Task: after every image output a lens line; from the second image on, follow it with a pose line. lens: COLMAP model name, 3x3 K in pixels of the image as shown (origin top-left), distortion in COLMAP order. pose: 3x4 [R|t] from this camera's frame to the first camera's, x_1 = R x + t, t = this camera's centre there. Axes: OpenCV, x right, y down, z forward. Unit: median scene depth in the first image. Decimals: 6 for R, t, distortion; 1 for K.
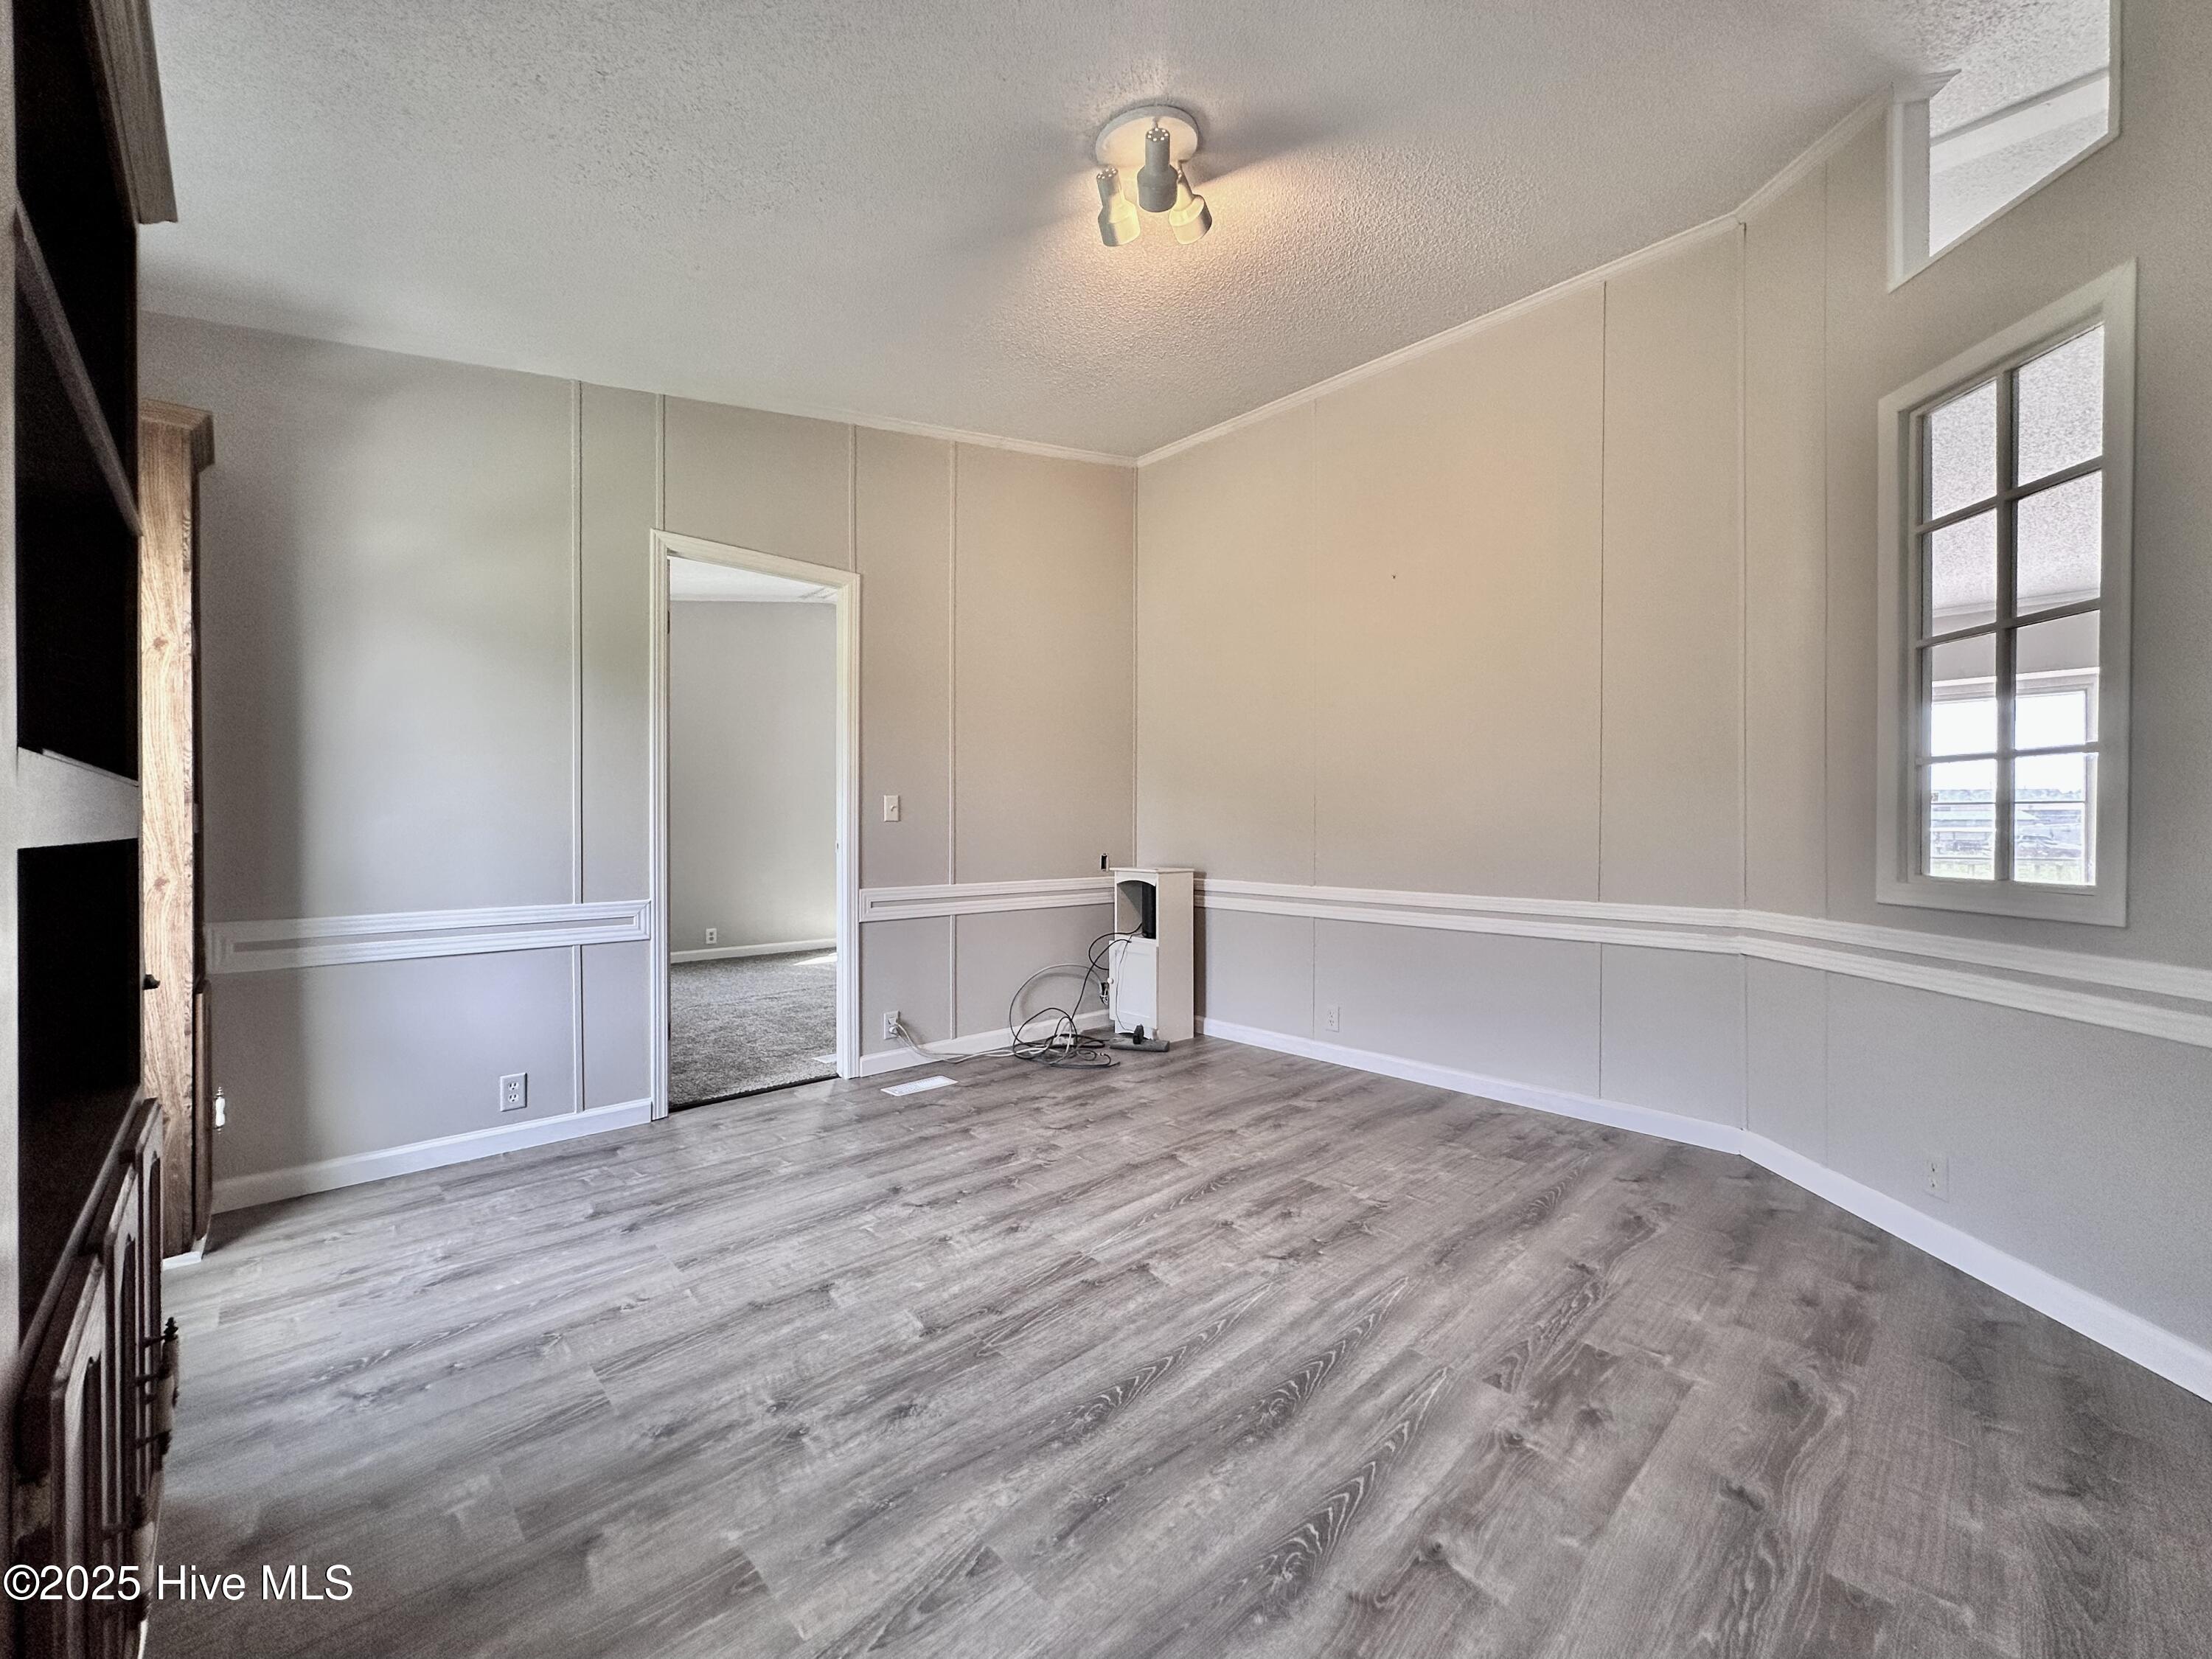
lens RADIAL K [[882.7, 0, 1105.9], [0, 882.7, 829.0], [0, 0, 1]] dist [-0.003176, -0.000111]
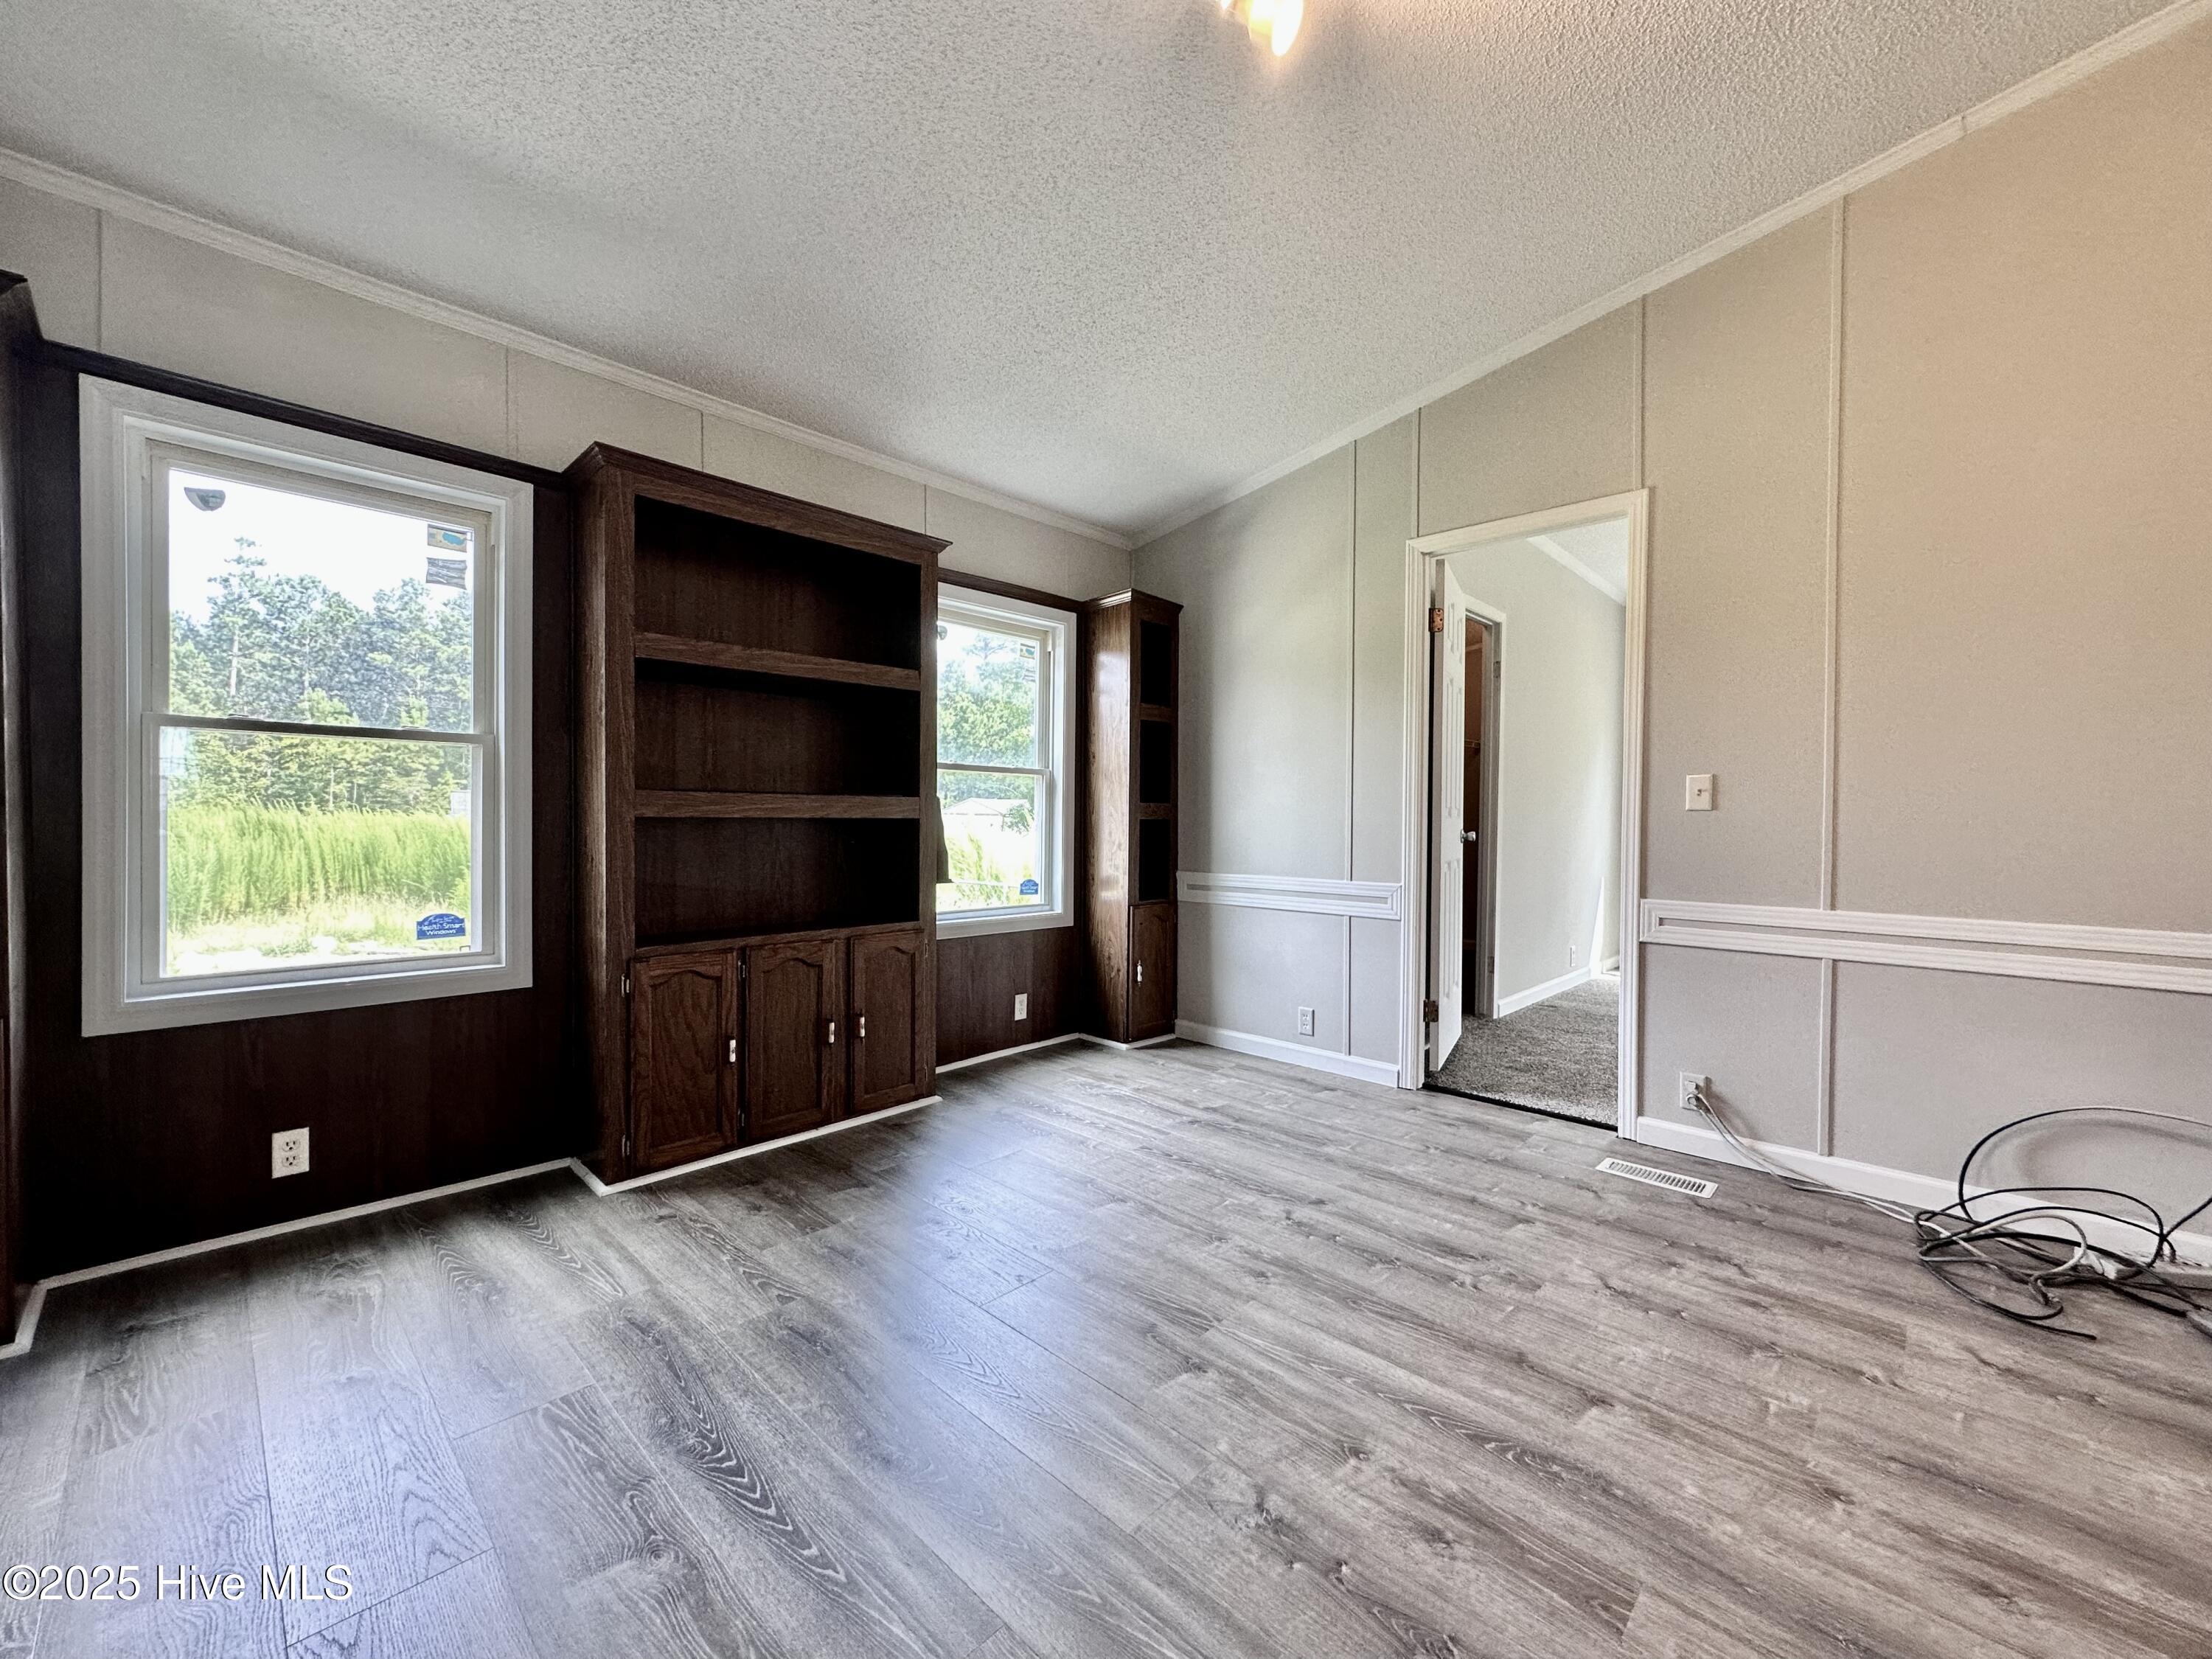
lens RADIAL K [[882.7, 0, 1105.9], [0, 882.7, 829.0], [0, 0, 1]] dist [-0.003176, -0.000111]
pose [[0.044511, 0.012809, -0.998927, 0.694220], [-0.008574, 0.999886, 0.012439, 0.002761], [0.998972, 0.008011, 0.044615, 0.740838]]
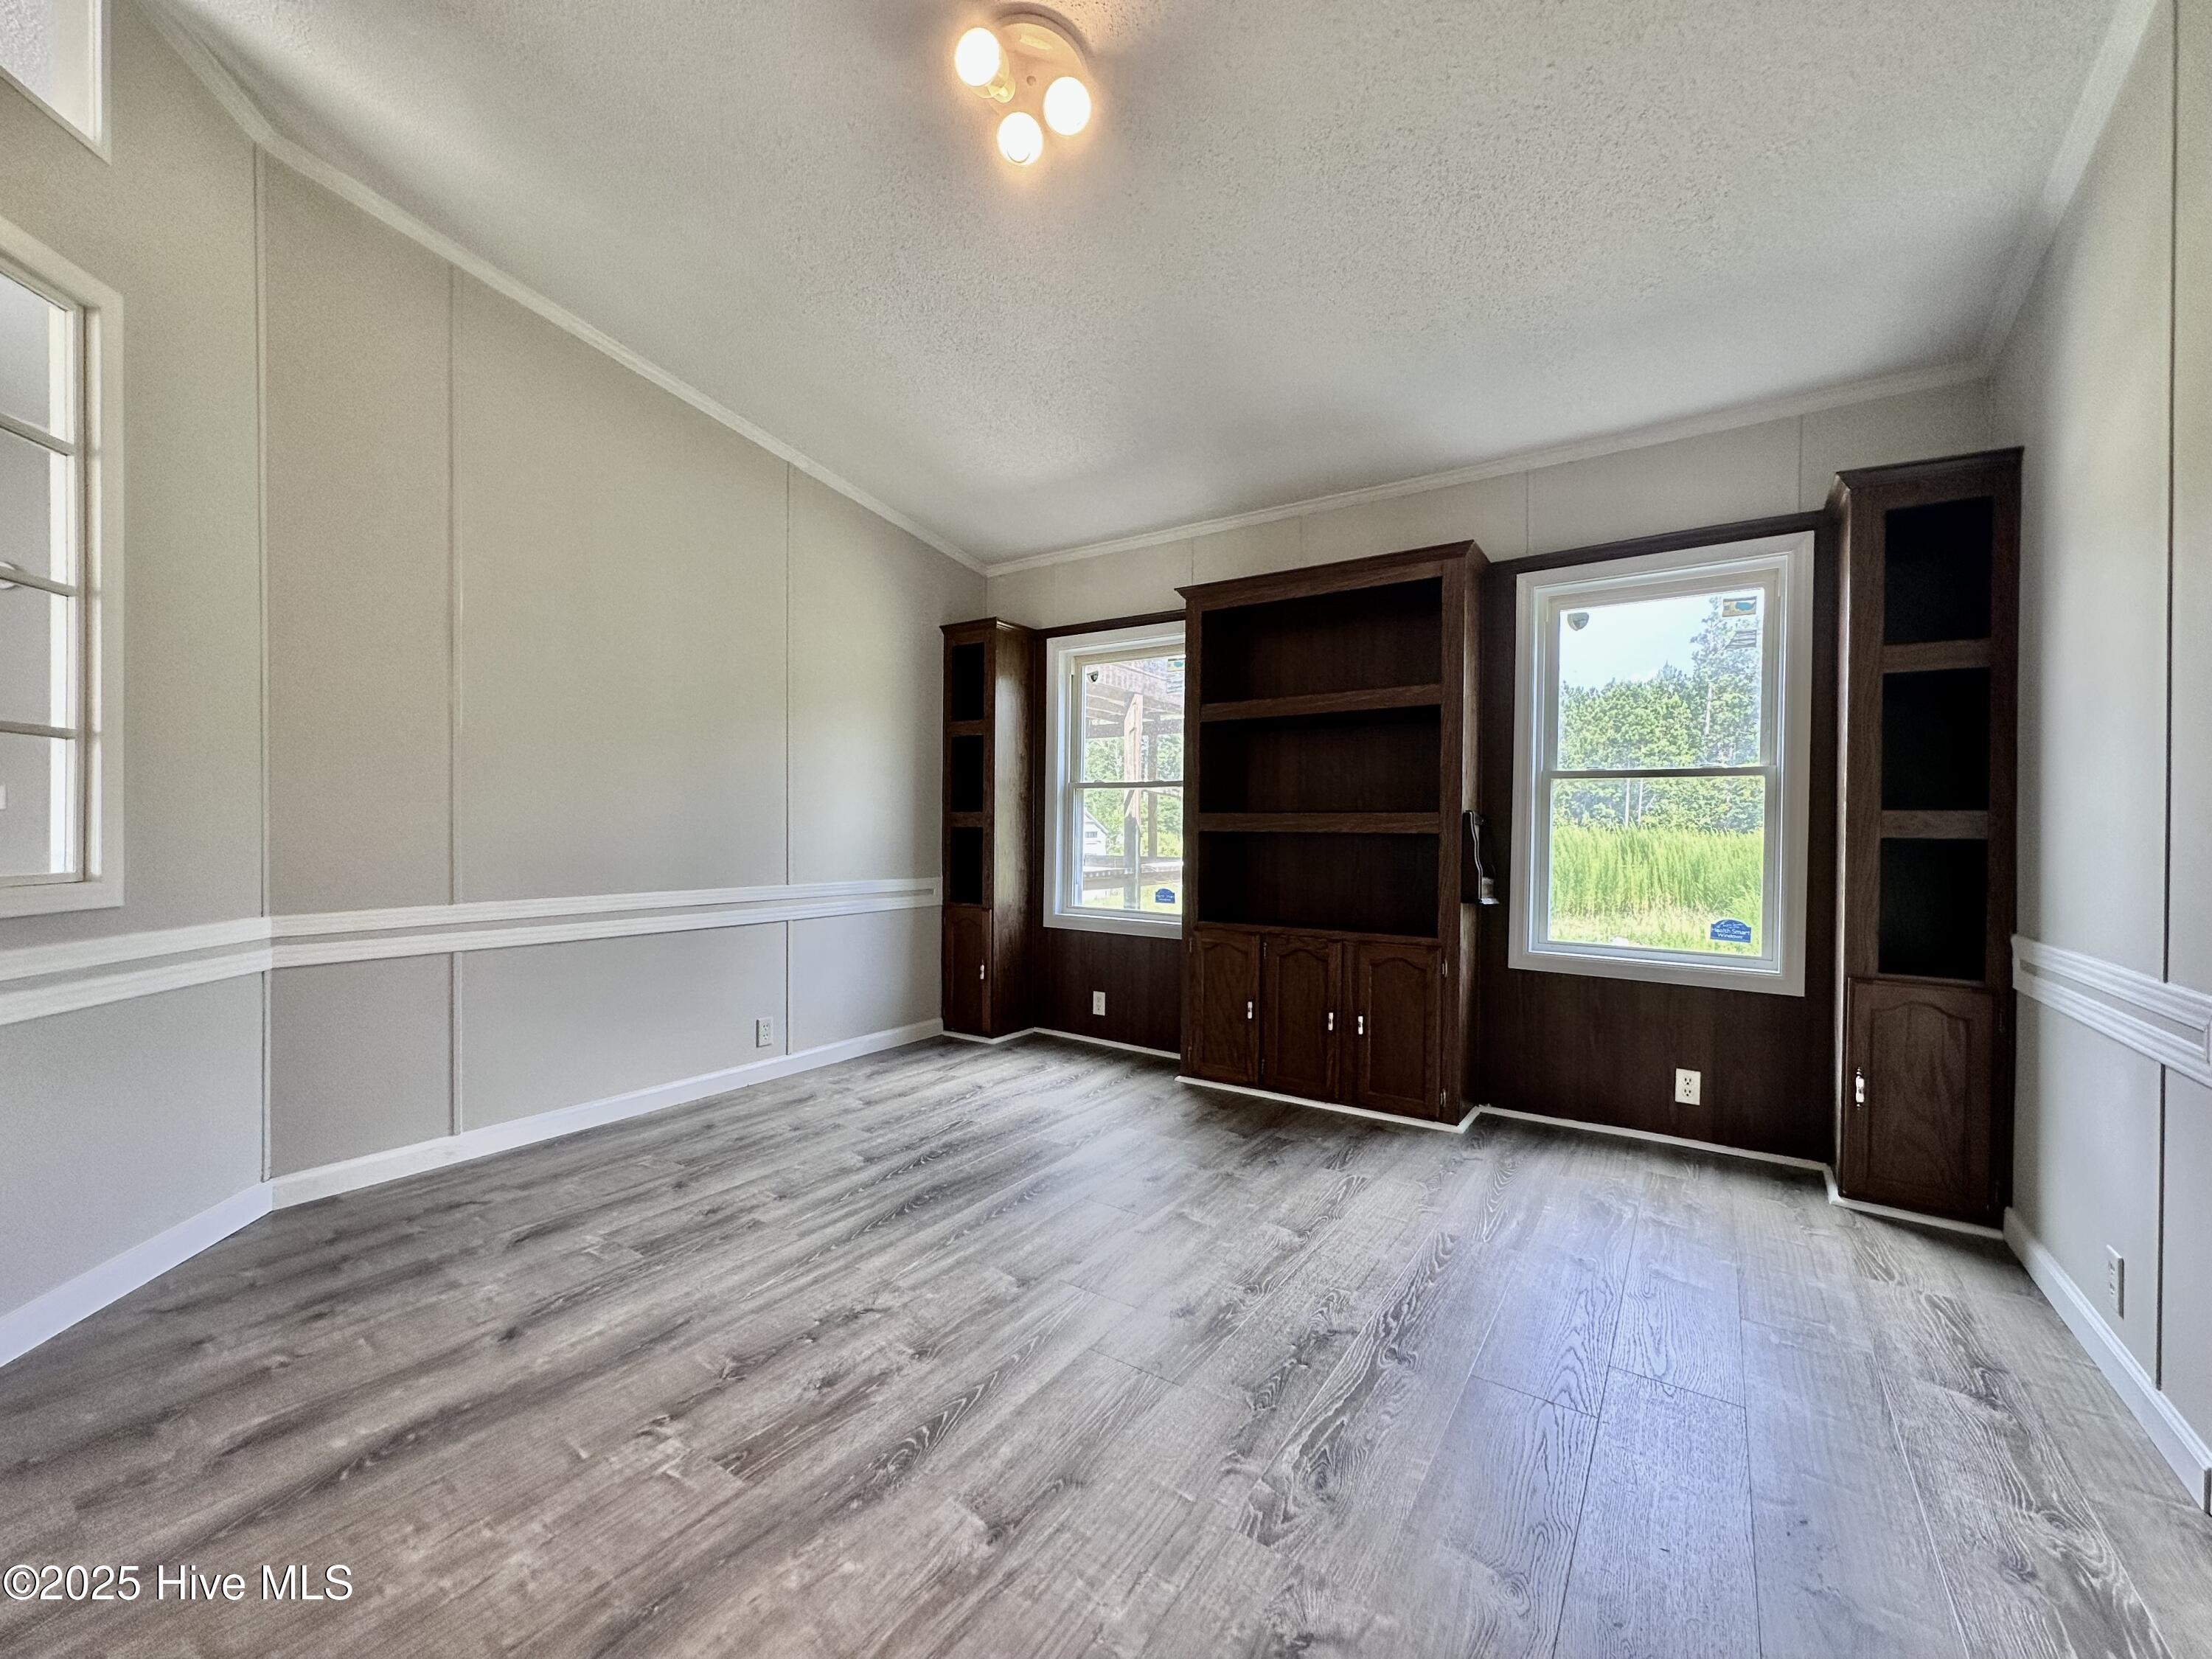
lens RADIAL K [[882.7, 0, 1105.9], [0, 882.7, 829.0], [0, 0, 1]] dist [-0.003176, -0.000111]
pose [[-0.977959, -0.009321, -0.208590, 0.134010], [-0.010124, 0.999945, 0.002783, -0.000143], [0.208552, 0.004834, -0.977999, 1.645743]]
